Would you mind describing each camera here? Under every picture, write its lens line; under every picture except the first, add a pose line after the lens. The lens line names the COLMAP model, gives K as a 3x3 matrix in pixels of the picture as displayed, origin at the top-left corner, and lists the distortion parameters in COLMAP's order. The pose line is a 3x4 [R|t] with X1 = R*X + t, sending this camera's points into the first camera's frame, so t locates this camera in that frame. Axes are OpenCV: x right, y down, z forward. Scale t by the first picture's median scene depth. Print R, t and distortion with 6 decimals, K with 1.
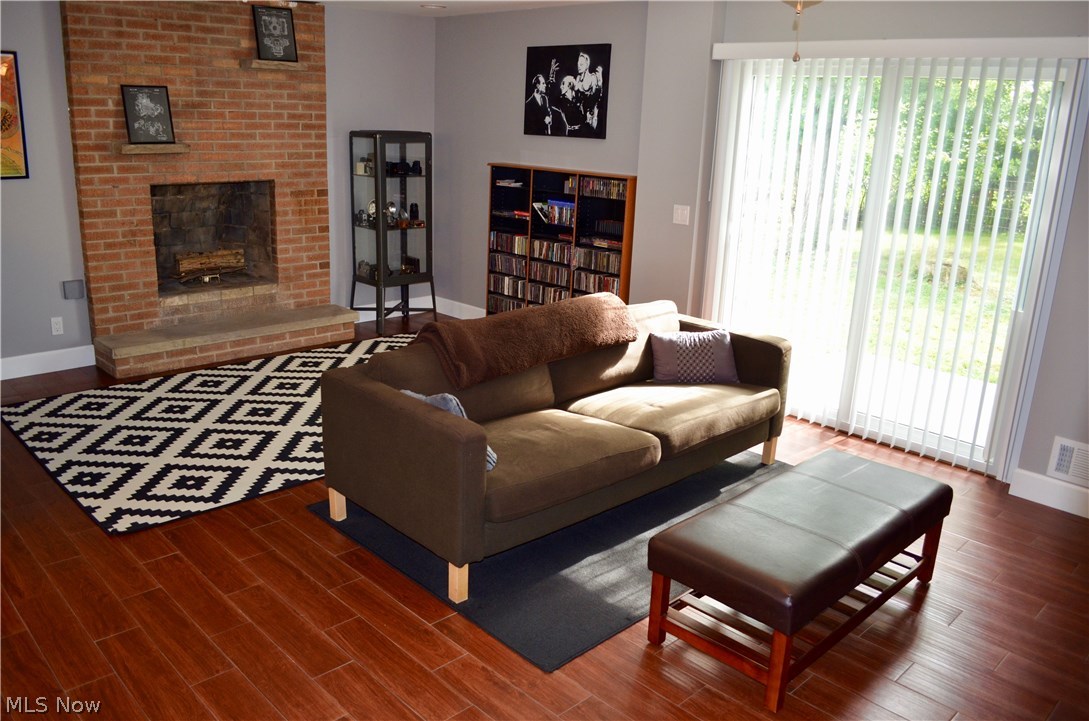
lens RADIAL K [[853.7, 0, 543.5], [0, 853.7, 363.0], [0, 0, 1]] dist [-0.085434, 0.017916]
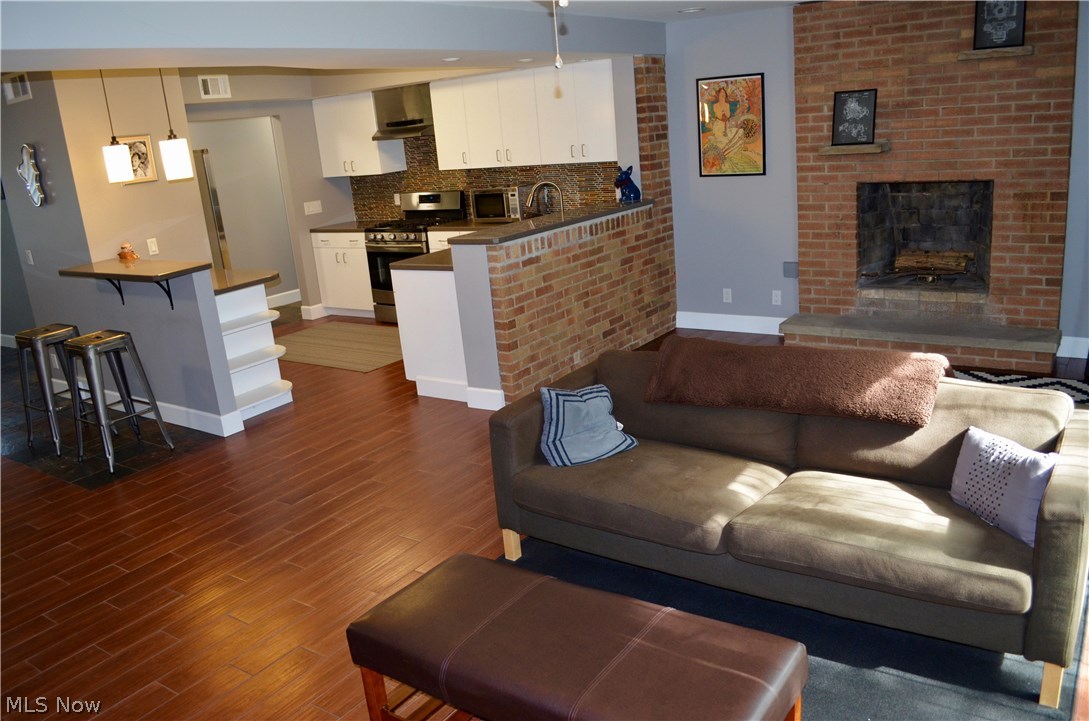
lens RADIAL K [[853.7, 0, 549.9], [0, 853.7, 363.8], [0, 0, 1]] dist [-0.085434, 0.017916]
pose [[0.196663, 0.215634, -0.956465, 0.516501], [-0.184055, 0.966293, 0.180006, -0.106859], [0.963041, 0.140642, 0.229723, 0.392608]]
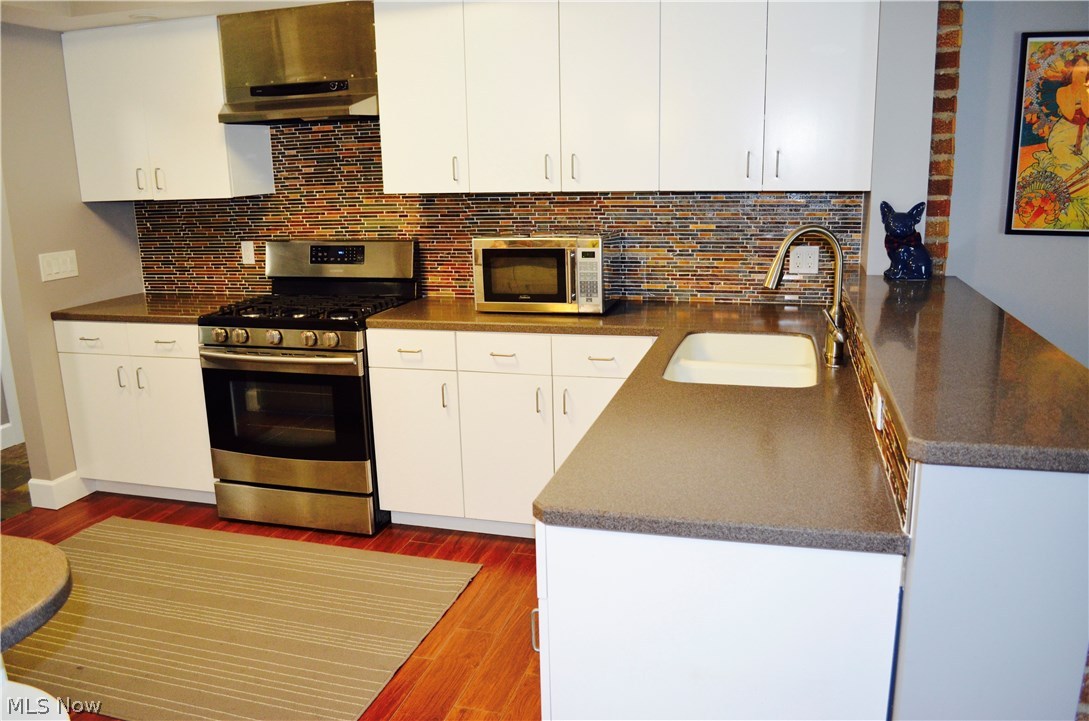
lens RADIAL K [[853.7, 0, 540.8], [0, 853.7, 367.7], [0, 0, 1]] dist [-0.085434, 0.017916]
pose [[0.508357, 0.151808, -0.847660, -0.285994], [-0.203965, 0.977556, 0.052750, -0.060539], [0.836643, 0.146077, 0.527911, 0.276731]]
